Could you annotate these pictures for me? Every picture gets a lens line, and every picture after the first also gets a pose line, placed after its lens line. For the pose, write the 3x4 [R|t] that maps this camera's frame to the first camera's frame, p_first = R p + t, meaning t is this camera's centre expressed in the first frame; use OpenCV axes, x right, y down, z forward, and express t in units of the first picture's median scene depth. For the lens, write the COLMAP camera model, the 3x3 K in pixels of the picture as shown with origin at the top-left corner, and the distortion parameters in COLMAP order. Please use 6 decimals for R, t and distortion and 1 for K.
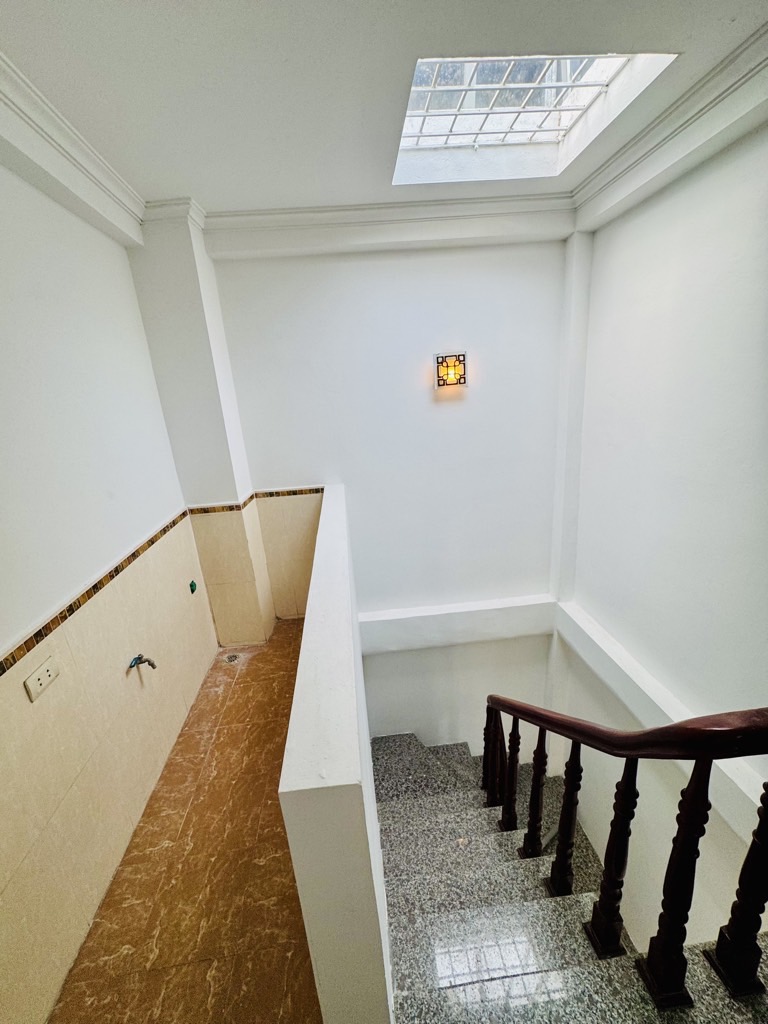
lens RADIAL K [[412.0, 0, 380.4], [0, 412.0, 512.5], [0, 0, 1]] dist [-0.002815, 0.001165]
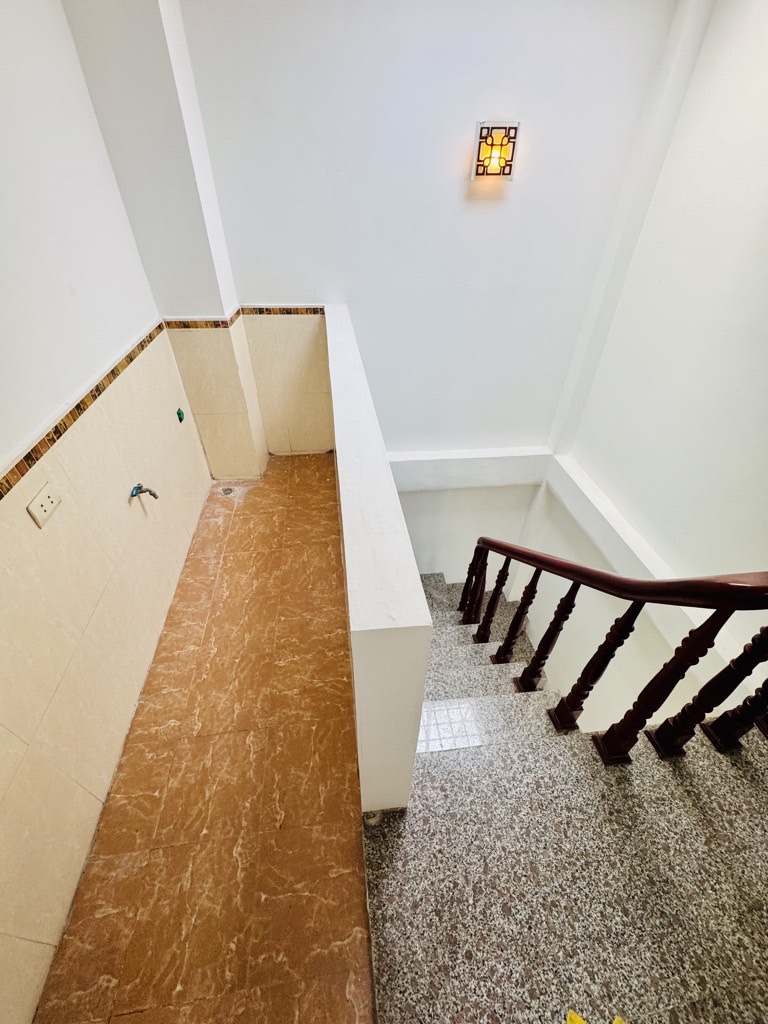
lens RADIAL K [[412.0, 0, 383.5], [0, 412.0, 514.6], [0, 0, 1]] dist [-0.002815, 0.001165]
pose [[0.995879, 0.048412, 0.076686, -0.090831], [-0.073578, 0.925653, 0.371151, 0.017485], [-0.053016, -0.375264, 0.925401, 0.066260]]
